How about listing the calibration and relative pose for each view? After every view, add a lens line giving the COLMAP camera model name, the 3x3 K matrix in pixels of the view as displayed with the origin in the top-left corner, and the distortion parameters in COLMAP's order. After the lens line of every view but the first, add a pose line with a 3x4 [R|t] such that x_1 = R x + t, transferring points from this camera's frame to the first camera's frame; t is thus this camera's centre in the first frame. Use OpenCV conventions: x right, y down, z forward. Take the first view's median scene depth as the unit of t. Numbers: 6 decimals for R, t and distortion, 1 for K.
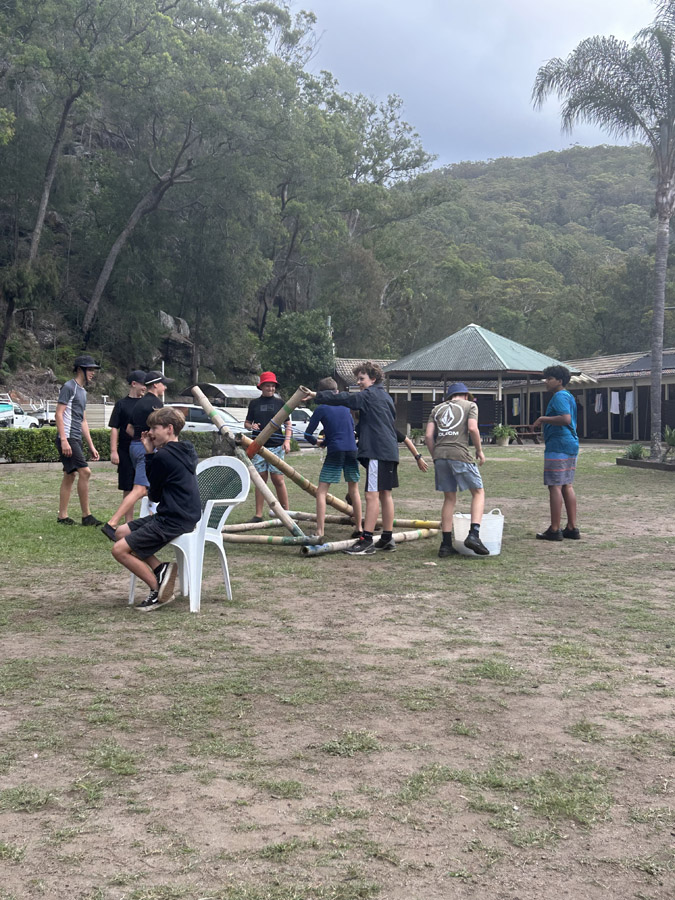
lens RADIAL K [[1151.0, 0, 327.1], [0, 1151.0, 454.1], [0, 0, 1]] dist [0.203690, -0.674750]
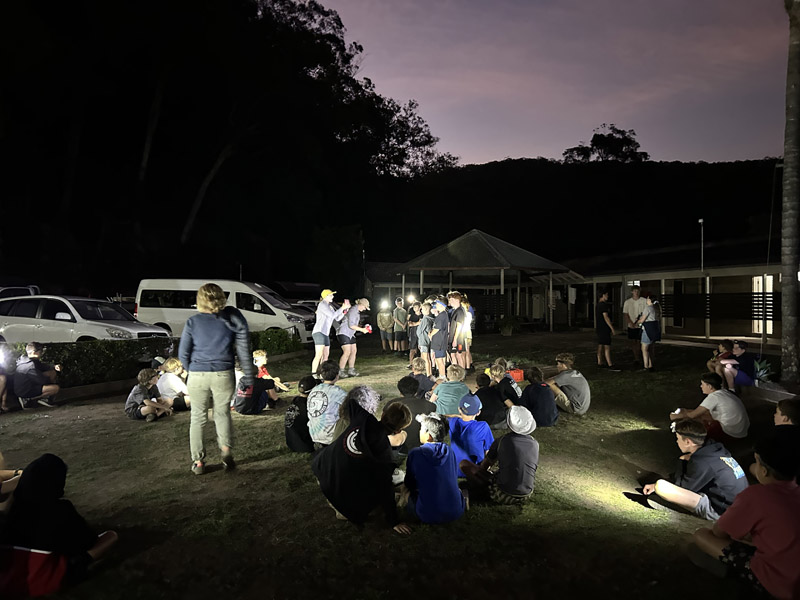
lens RADIAL K [[602.4, 0, 400.0], [0, 602.4, 300.0], [0, 0, 1]] dist [0.000519, 0.000052]
pose [[0.999176, 0.012376, 0.038656, 0.018708], [-0.010860, 0.999173, -0.039178, -0.012047], [-0.039109, 0.038726, 0.998484, 0.292924]]
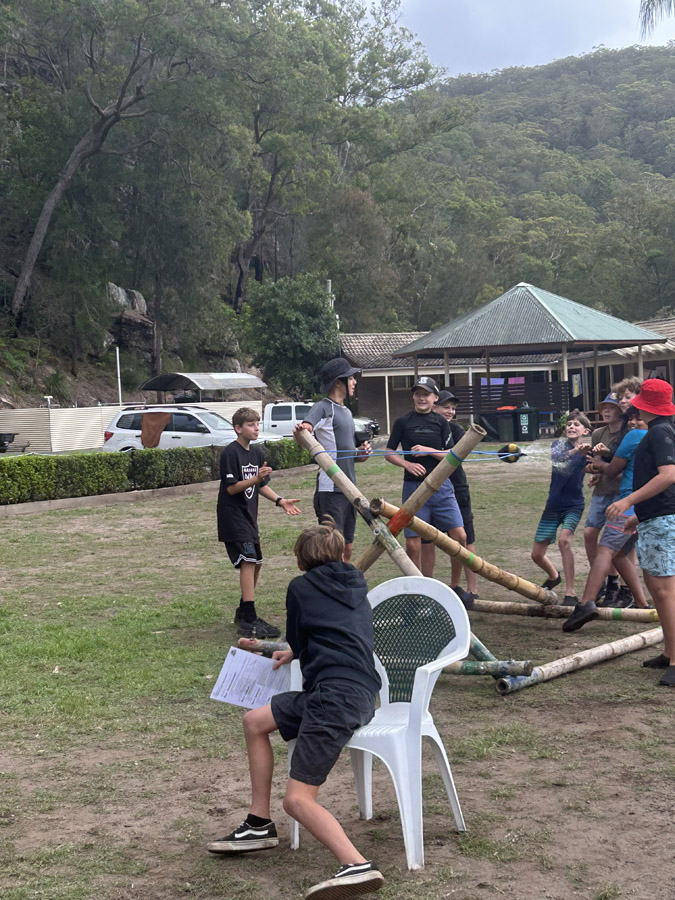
lens RADIAL K [[1425.4, 0, 331.6], [0, 1425.4, 453.1], [0, 0, 1]] dist [0.251273, -0.887203]
pose [[0.998673, -0.048885, 0.016220, -0.016562], [0.048791, 0.998790, 0.006110, -0.007575], [-0.016499, -0.005310, 0.999850, 0.027537]]
